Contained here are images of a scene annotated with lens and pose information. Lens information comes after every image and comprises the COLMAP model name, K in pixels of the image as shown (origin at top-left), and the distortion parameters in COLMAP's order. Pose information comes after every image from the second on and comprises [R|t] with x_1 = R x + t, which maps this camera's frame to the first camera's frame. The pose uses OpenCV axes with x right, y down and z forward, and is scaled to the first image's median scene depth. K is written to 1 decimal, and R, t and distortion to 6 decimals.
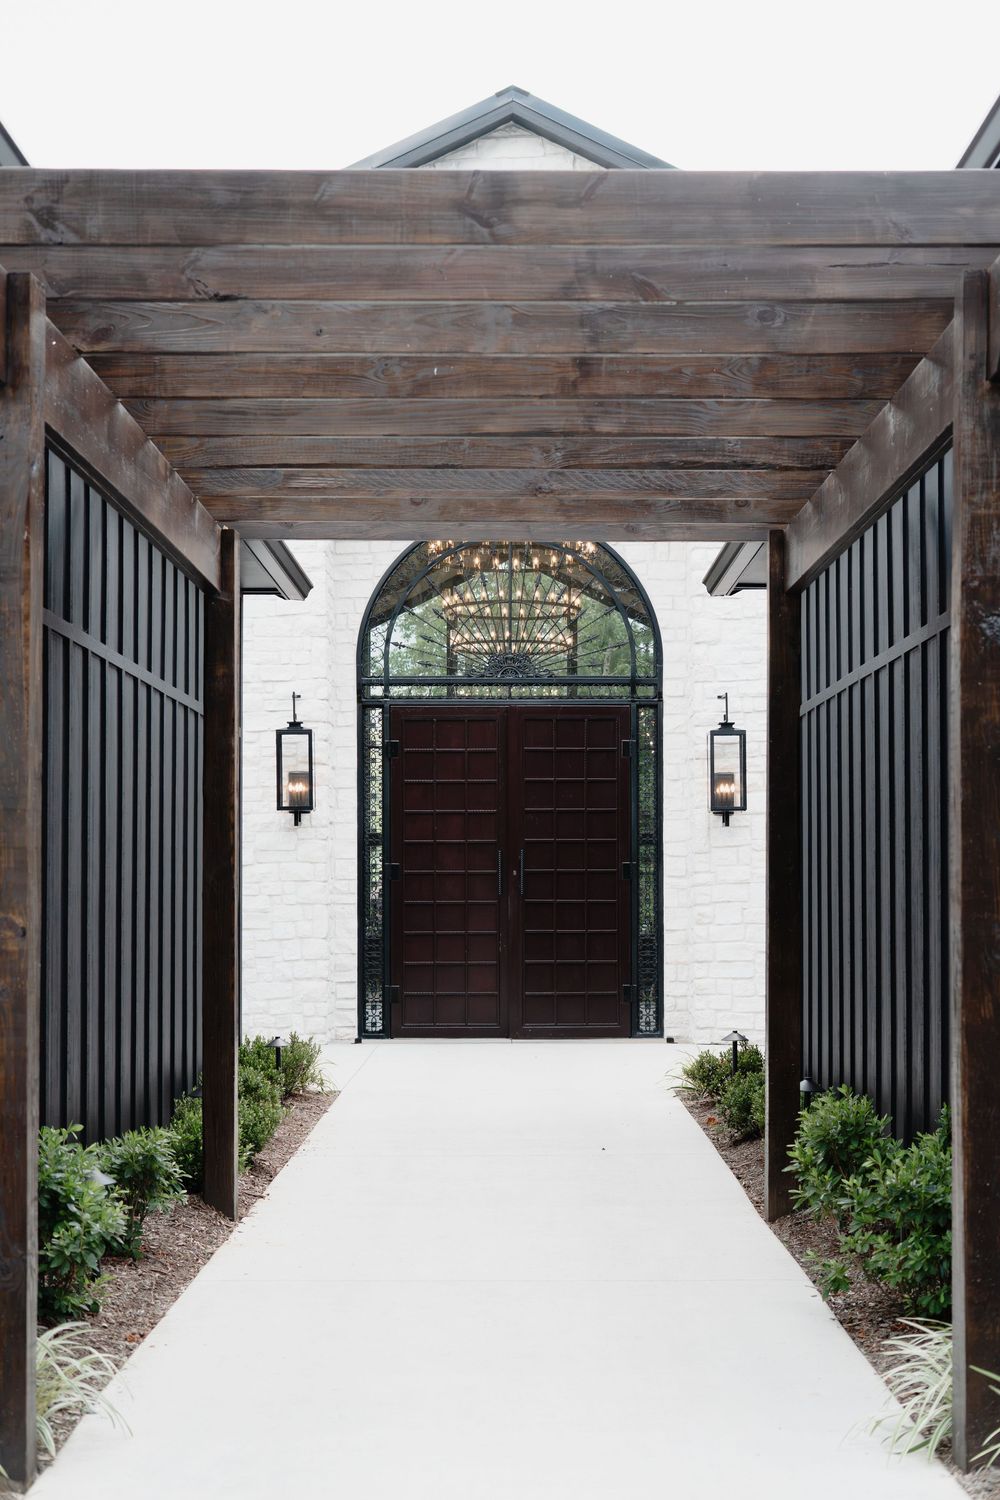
lens RADIAL K [[2171.2, 0, 453.6], [0, 2171.2, 656.3], [0, 0, 1]] dist [-0.000052, -0.033532]
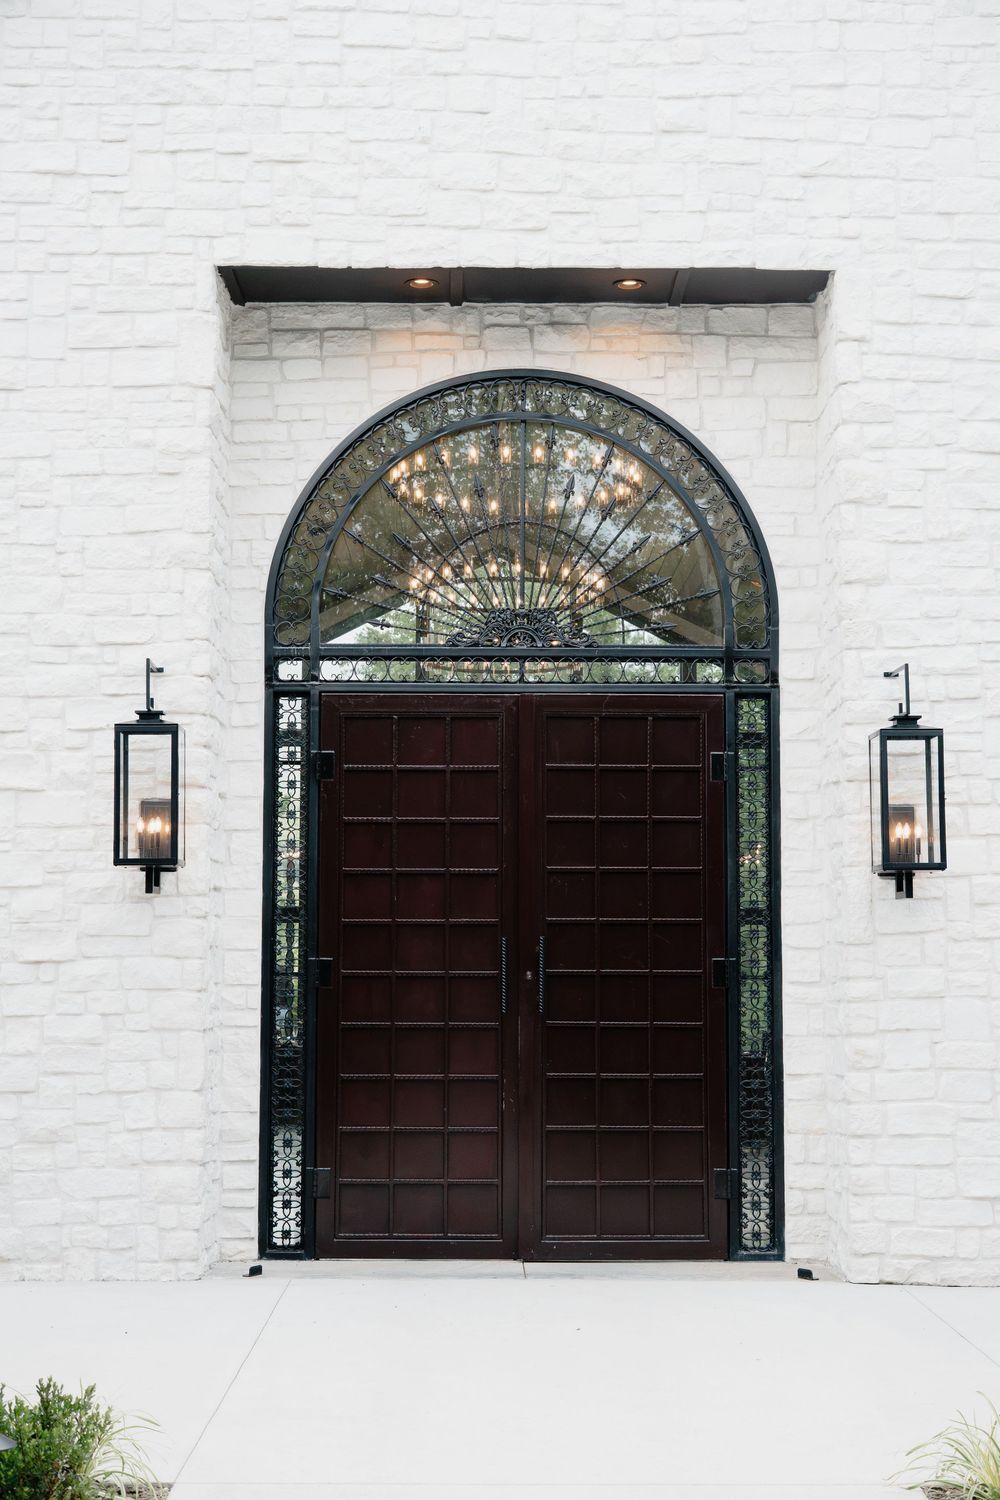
lens RADIAL K [[2160.5, 0, 500.0], [0, 2160.5, 750.0], [0, 0, 1]] dist [-0.000156, 0.046949]
pose [[0.999299, 0.007962, 0.036590, -0.001641], [-0.008262, 0.999934, 0.008039, 0.034616], [-0.036524, -0.008336, 0.999298, 0.423064]]
